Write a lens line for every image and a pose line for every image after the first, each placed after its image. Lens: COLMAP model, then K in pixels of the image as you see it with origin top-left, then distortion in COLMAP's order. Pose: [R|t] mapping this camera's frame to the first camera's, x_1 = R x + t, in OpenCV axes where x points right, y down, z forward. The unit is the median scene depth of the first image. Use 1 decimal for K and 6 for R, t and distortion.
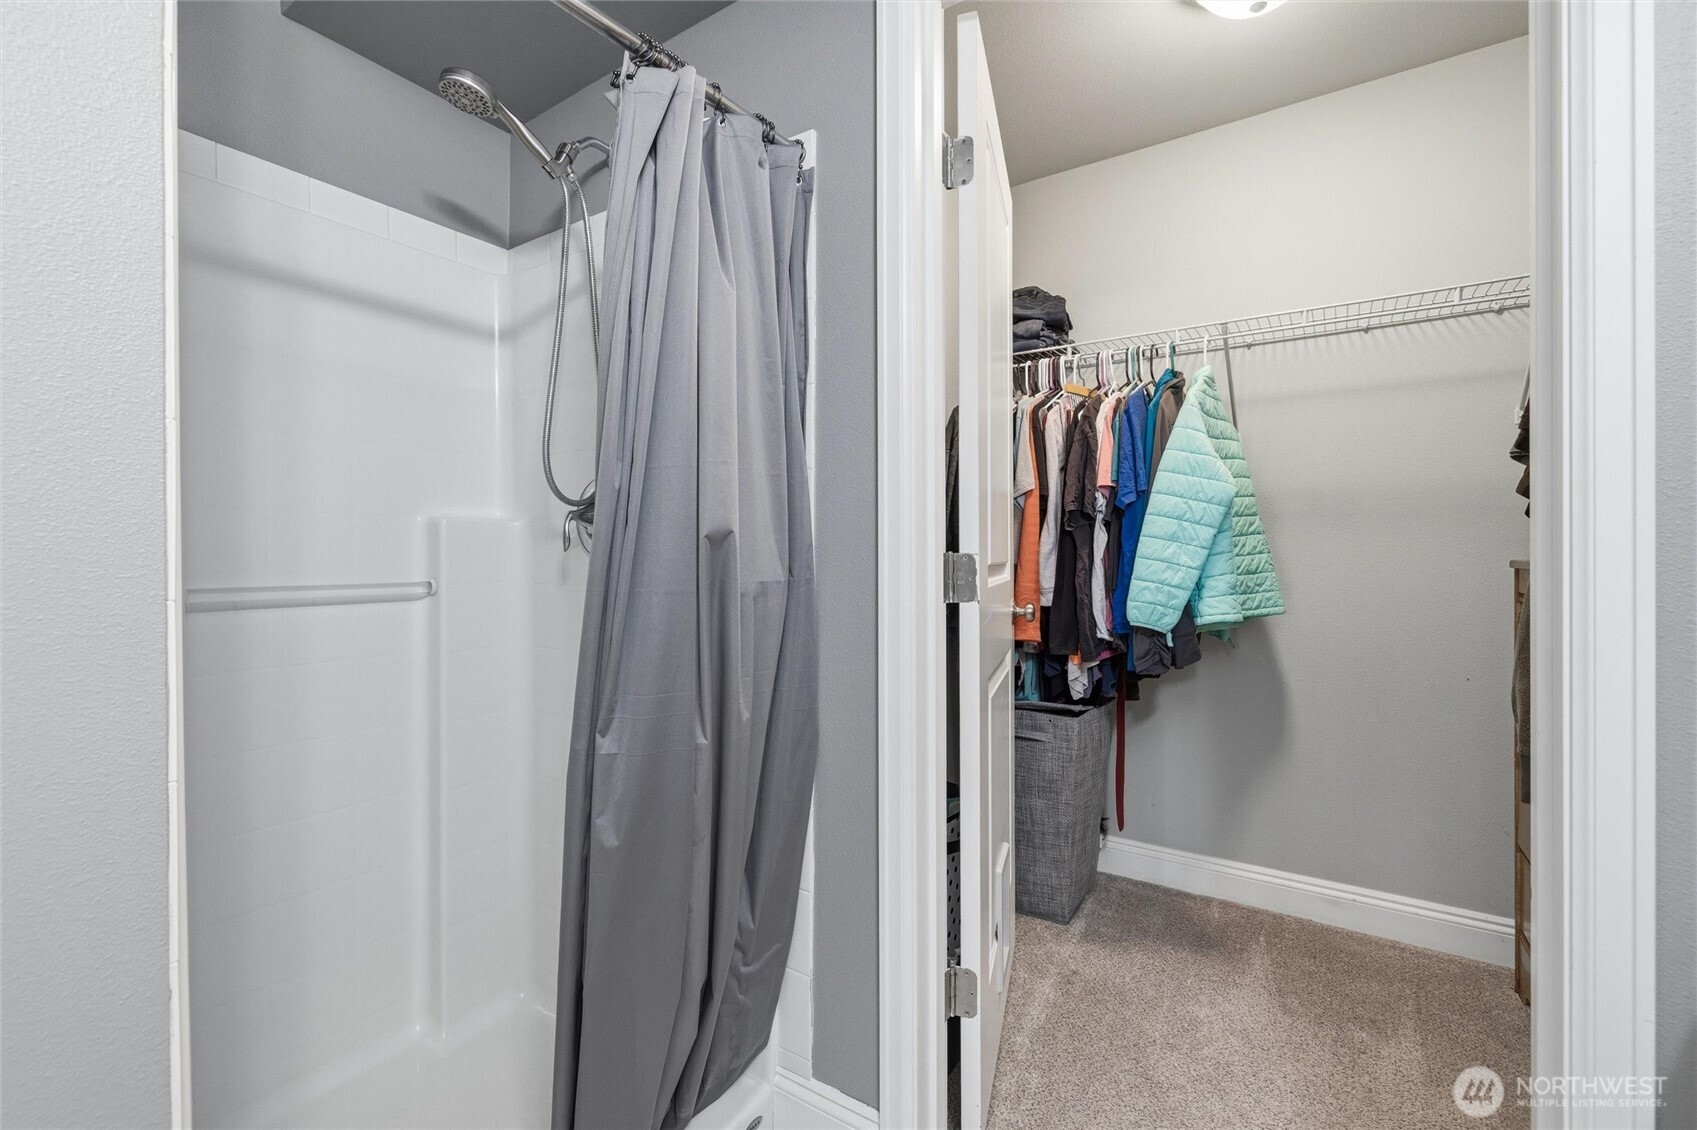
lens RADIAL K [[725.0, 0, 839.3], [0, 725.0, 557.7], [0, 0, 1]] dist [-0.001331, 0.000724]
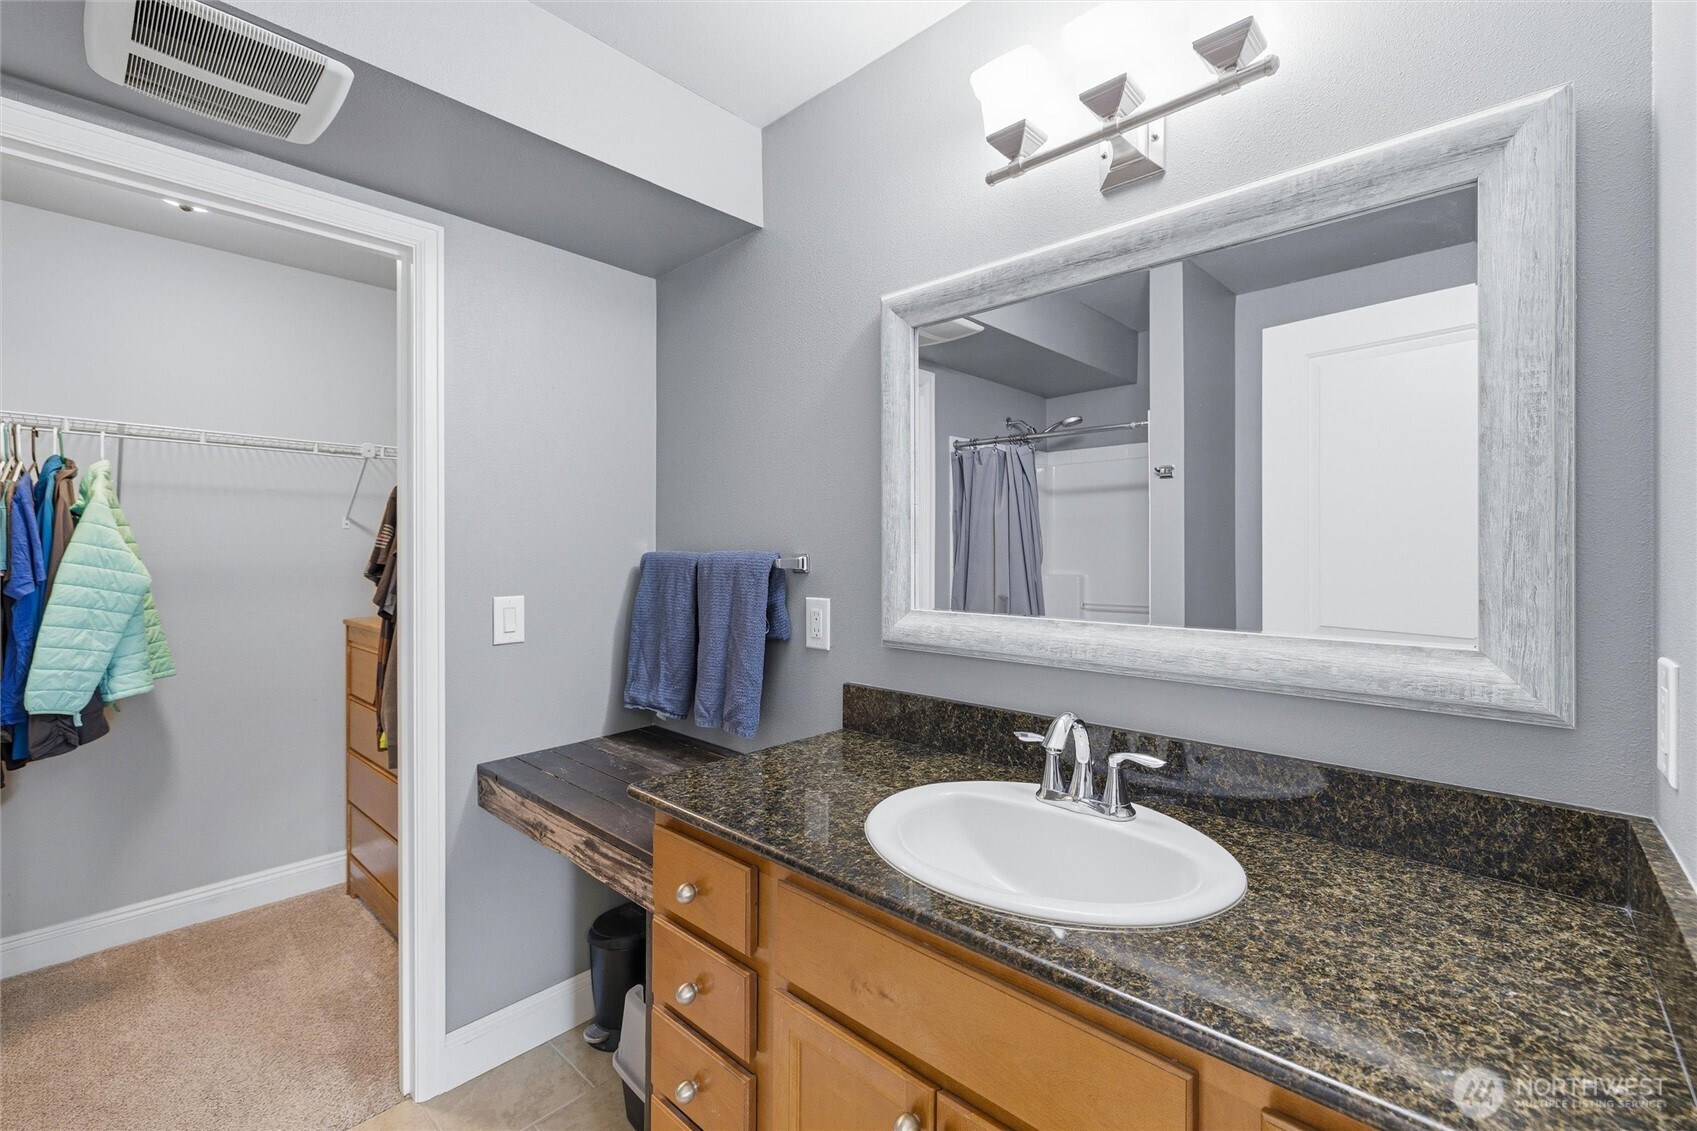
lens RADIAL K [[725.0, 0, 843.4], [0, 725.0, 553.1], [0, 0, 1]] dist [-0.001331, 0.000724]
pose [[0.143729, -0.002228, 0.989615, -0.438044], [0.000664, 0.999997, 0.002155, -0.134572], [-0.989617, 0.000347, 0.143730, -0.272586]]
